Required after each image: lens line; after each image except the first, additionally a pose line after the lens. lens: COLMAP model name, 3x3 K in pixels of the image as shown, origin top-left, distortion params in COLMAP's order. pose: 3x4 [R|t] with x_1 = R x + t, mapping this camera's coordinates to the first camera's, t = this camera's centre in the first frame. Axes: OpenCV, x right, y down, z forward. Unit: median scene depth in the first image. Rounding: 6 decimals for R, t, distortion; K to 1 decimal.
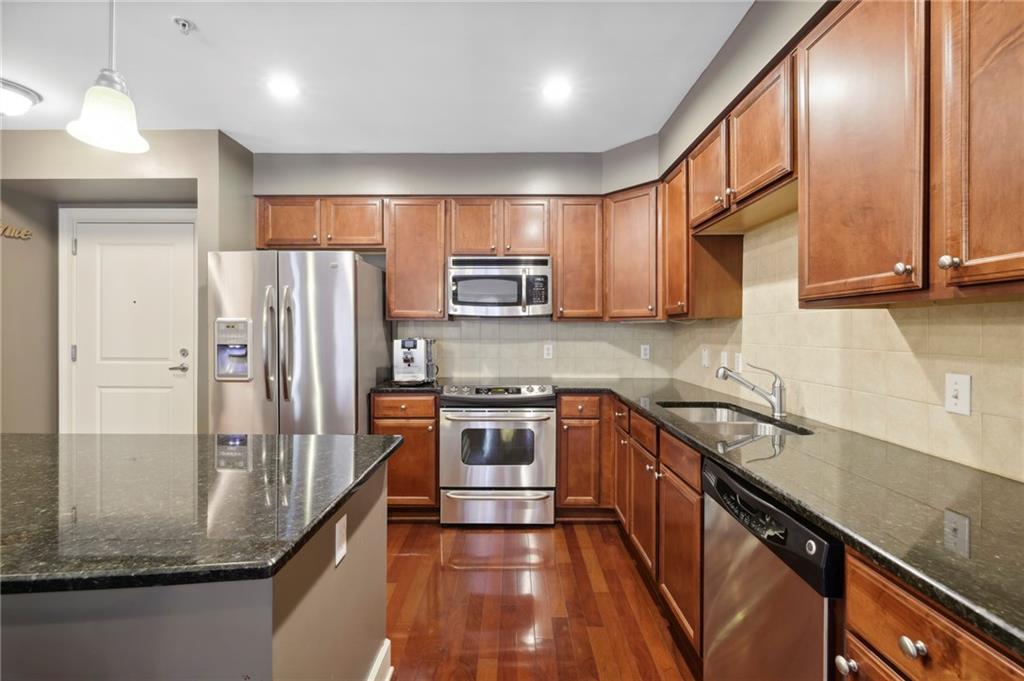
lens RADIAL K [[437.4, 0, 508.4], [0, 437.4, 336.6], [0, 0, 1]] dist [0.000481, 0.000192]
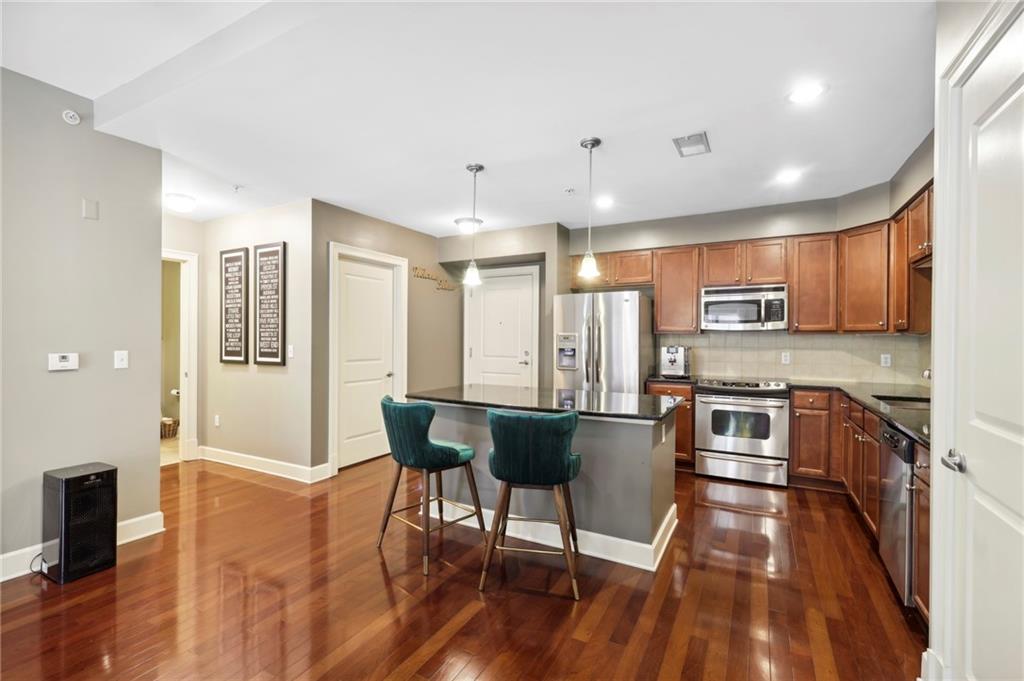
lens RADIAL K [[448.7, 0, 507.9], [0, 448.7, 342.1], [0, 0, 1]] dist [0.002373, 0.000366]
pose [[0.878568, 0.007071, -0.477565, 0.007400], [-0.009859, 0.999946, -0.003332, 0.000702], [0.477516, 0.007635, 0.878590, -0.591990]]
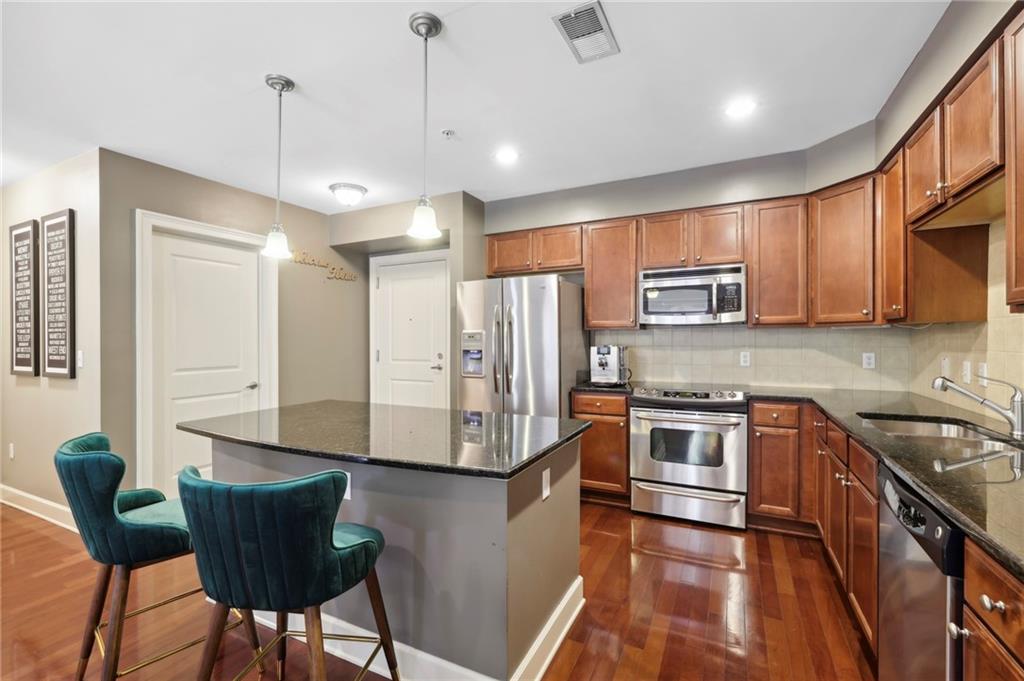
lens RADIAL K [[442.5, 0, 509.7], [0, 442.5, 344.2], [0, 0, 1]] dist [0.000815, 0.000226]
pose [[0.897446, -0.001662, -0.441121, 0.064726], [0.002091, 0.999998, 0.000486, -0.000535], [0.441119, -0.001358, 0.897447, -0.152796]]
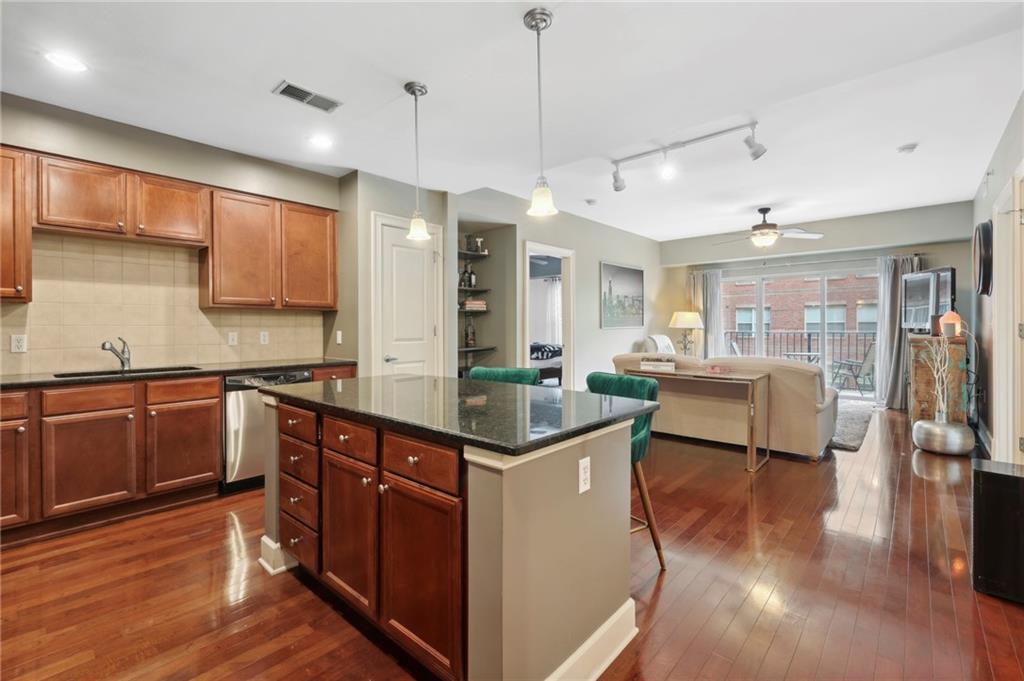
lens RADIAL K [[450.6, 0, 508.2], [0, 450.6, 326.4], [0, 0, 1]] dist [0.004184, -0.000165]
pose [[-0.748653, -0.001713, 0.662959, -0.997451], [0.008681, 0.999886, 0.012387, 0.010651], [-0.662905, 0.015029, -0.748553, 0.861842]]
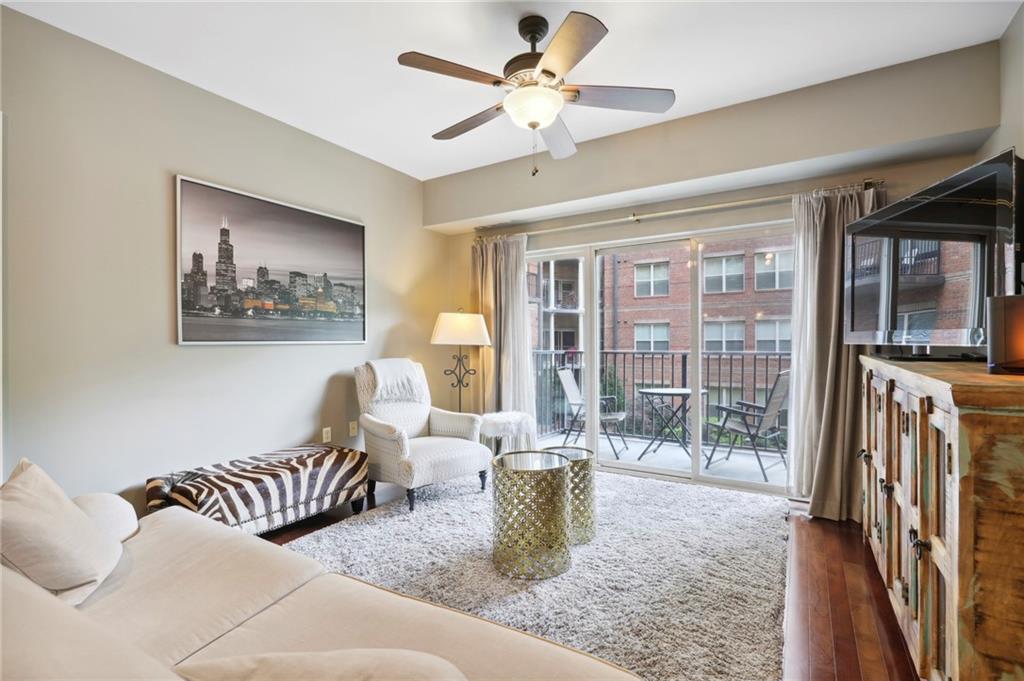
lens RADIAL K [[466.7, 0, 511.0], [0, 466.7, 342.7], [0, 0, 1]] dist [-0.004821, -0.000707]
pose [[-0.852523, -0.002273, 0.522685, -0.891930], [0.003561, 0.999942, 0.010158, 0.043073], [-0.522678, 0.010521, -0.852465, -0.712718]]
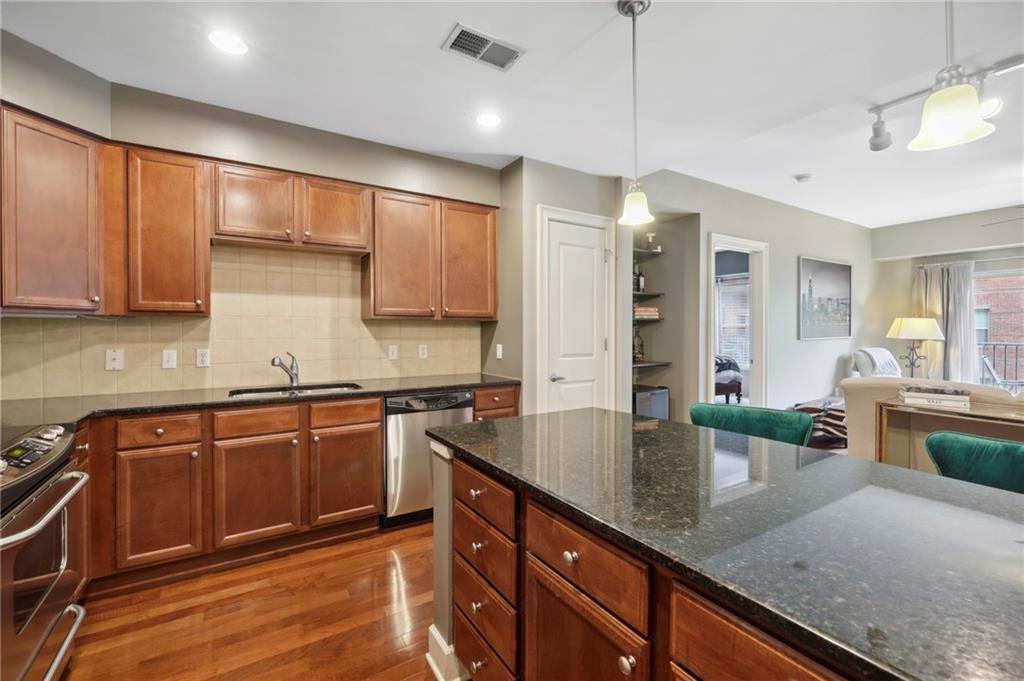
lens RADIAL K [[434.0, 0, 507.3], [0, 434.0, 331.9], [0, 0, 1]] dist [0.000373, 0.000304]
pose [[-0.534905, -0.008644, 0.844868, -0.688826], [0.007791, 0.999855, 0.015162, -0.013894], [-0.844876, 0.014692, -0.534760, 0.777304]]
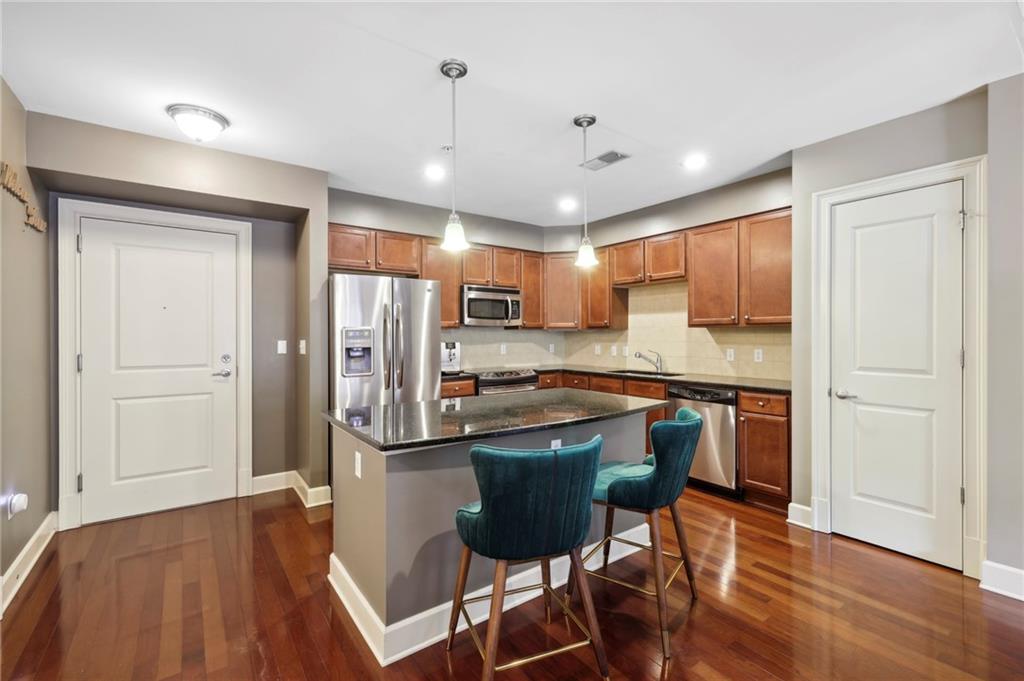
lens RADIAL K [[446.7, 0, 511.2], [0, 446.7, 336.8], [0, 0, 1]] dist [0.000020, -0.000031]
pose [[0.801396, -0.005791, 0.598106, -0.939396], [0.010905, 0.999928, -0.004929, -0.001819], [-0.598034, 0.010473, 0.801402, -0.281455]]
